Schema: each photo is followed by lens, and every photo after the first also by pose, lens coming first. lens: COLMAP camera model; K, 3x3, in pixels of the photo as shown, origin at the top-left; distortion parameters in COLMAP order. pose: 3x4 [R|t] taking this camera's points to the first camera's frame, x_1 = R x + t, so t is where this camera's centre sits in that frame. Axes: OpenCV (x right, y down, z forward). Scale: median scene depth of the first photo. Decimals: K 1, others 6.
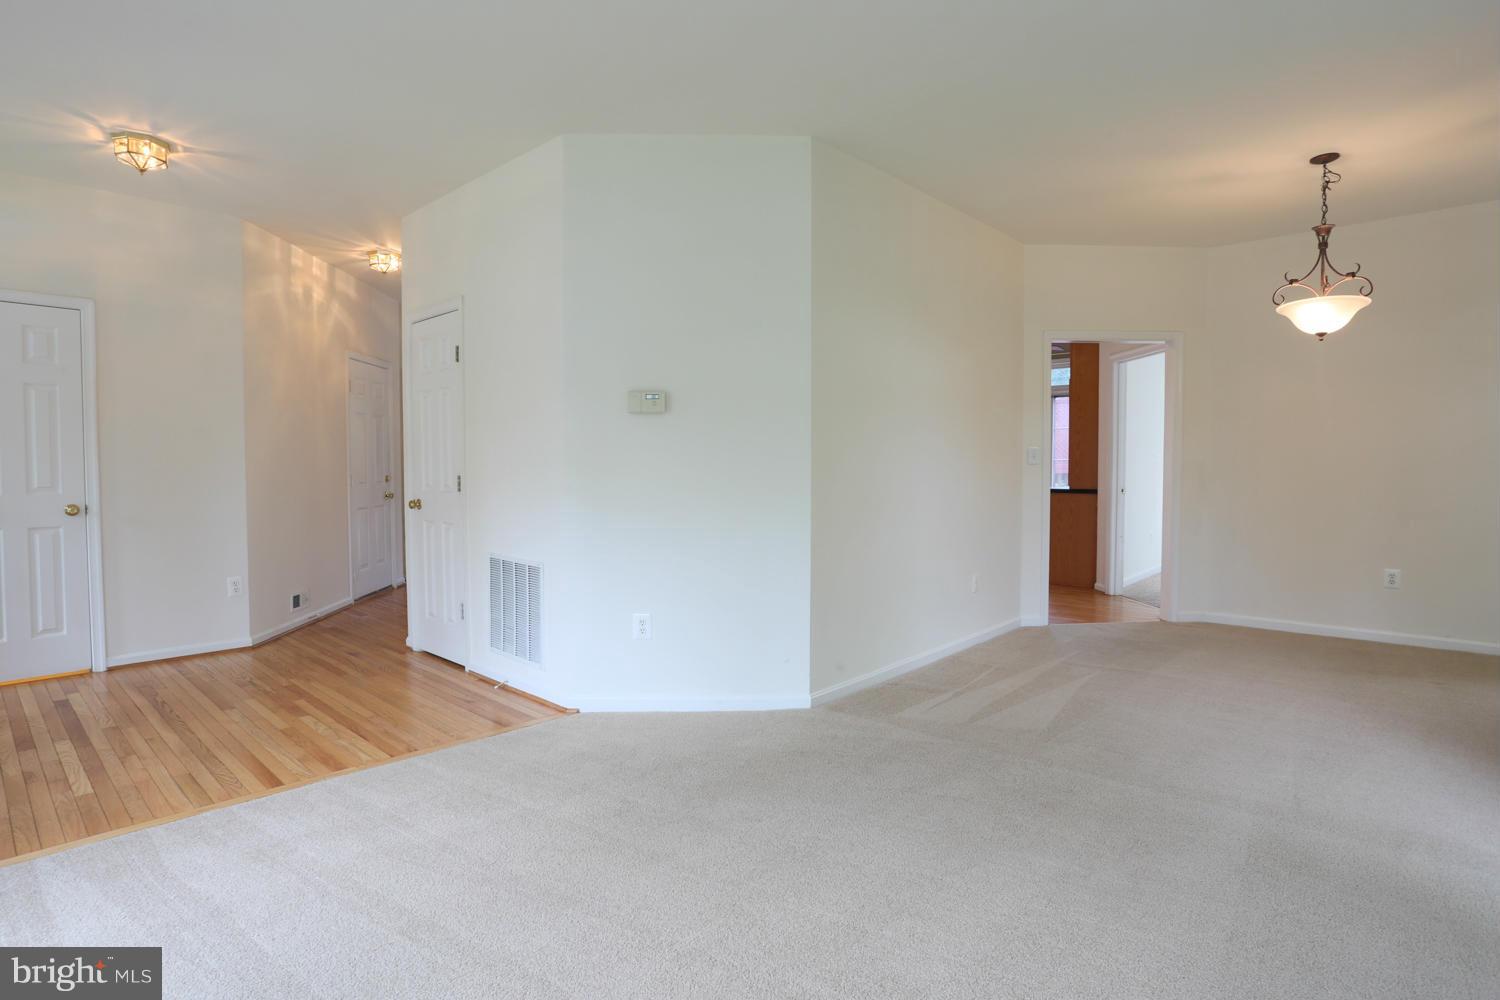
lens RADIAL K [[770.2, 0, 734.6], [0, 770.2, 495.3], [0, 0, 1]] dist [-0.082833, 0.036363]
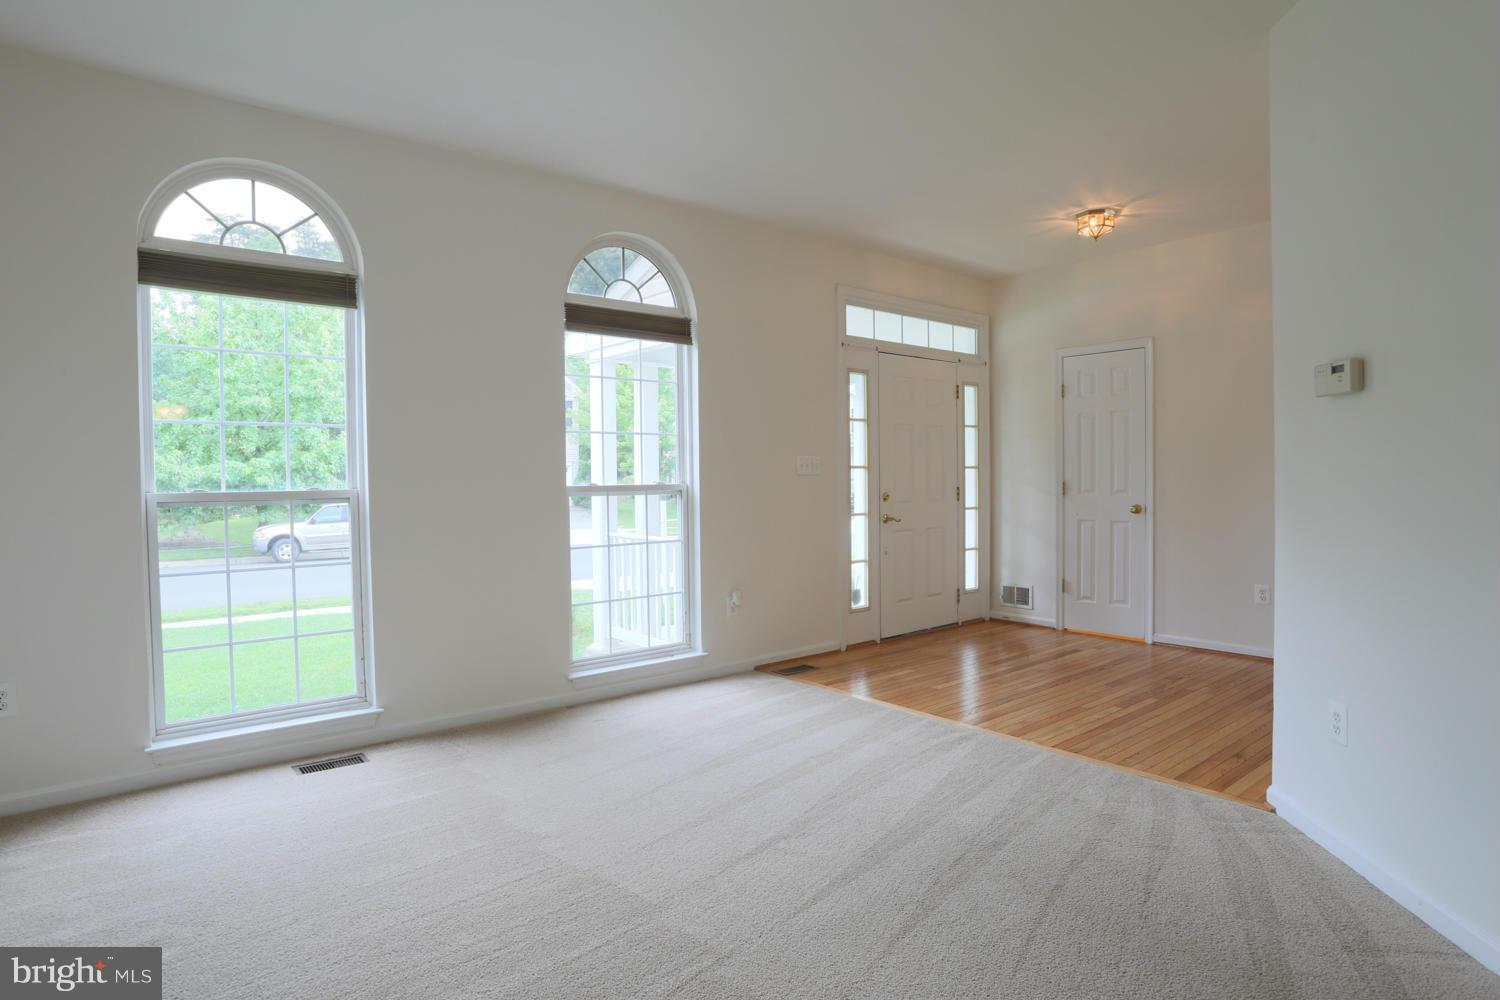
lens RADIAL K [[770.2, 0, 734.6], [0, 770.2, 495.3], [0, 0, 1]] dist [-0.082833, 0.036363]
pose [[-0.093581, 0.028401, -0.995207, 0.540688], [-0.043138, 0.998539, 0.032552, -0.020037], [0.994677, 0.045977, -0.092219, 0.535771]]
